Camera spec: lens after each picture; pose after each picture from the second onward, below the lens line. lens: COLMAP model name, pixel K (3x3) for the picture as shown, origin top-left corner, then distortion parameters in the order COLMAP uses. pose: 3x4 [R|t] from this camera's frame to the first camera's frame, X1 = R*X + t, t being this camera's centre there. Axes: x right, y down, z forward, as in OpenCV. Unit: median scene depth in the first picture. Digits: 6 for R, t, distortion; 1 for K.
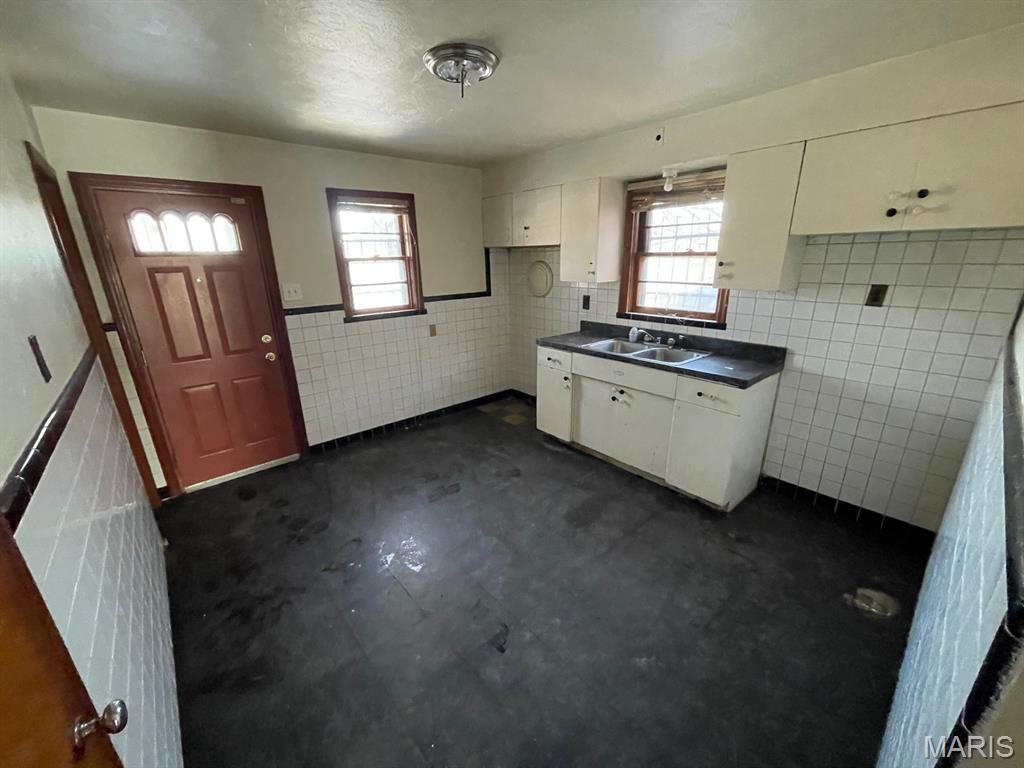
lens RADIAL K [[409.4, 0, 512.0], [0, 409.4, 388.1], [0, 0, 1]] dist [-0.002175, 0.000739]
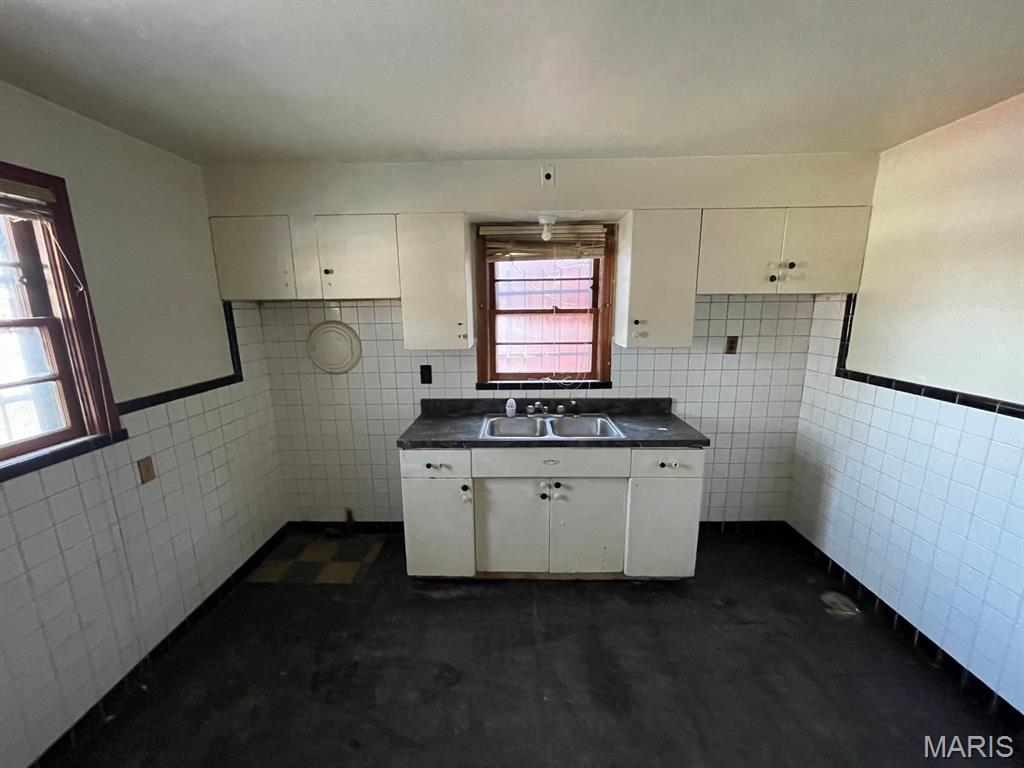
lens RADIAL K [[409.4, 0, 510.7], [0, 409.4, 388.8], [0, 0, 1]] dist [-0.002175, 0.000739]
pose [[0.672580, -0.140134, 0.726635, -0.291458], [0.229293, 0.973047, -0.024581, -0.150958], [-0.703605, 0.183144, 0.686584, 0.449331]]
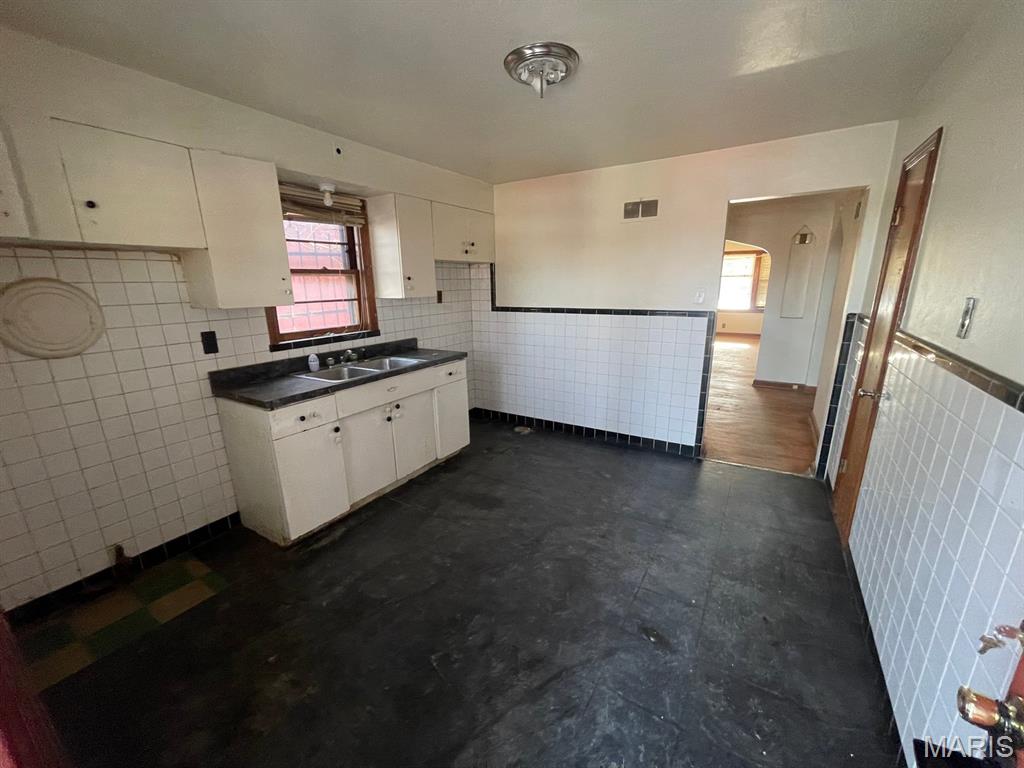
lens RADIAL K [[409.4, 0, 510.3], [0, 409.4, 387.9], [0, 0, 1]] dist [-0.002175, 0.000739]
pose [[-0.291228, -0.222155, 0.930502, -0.642026], [0.315465, 0.895956, 0.312641, -0.226716], [-0.903143, 0.384591, -0.190846, 0.831412]]
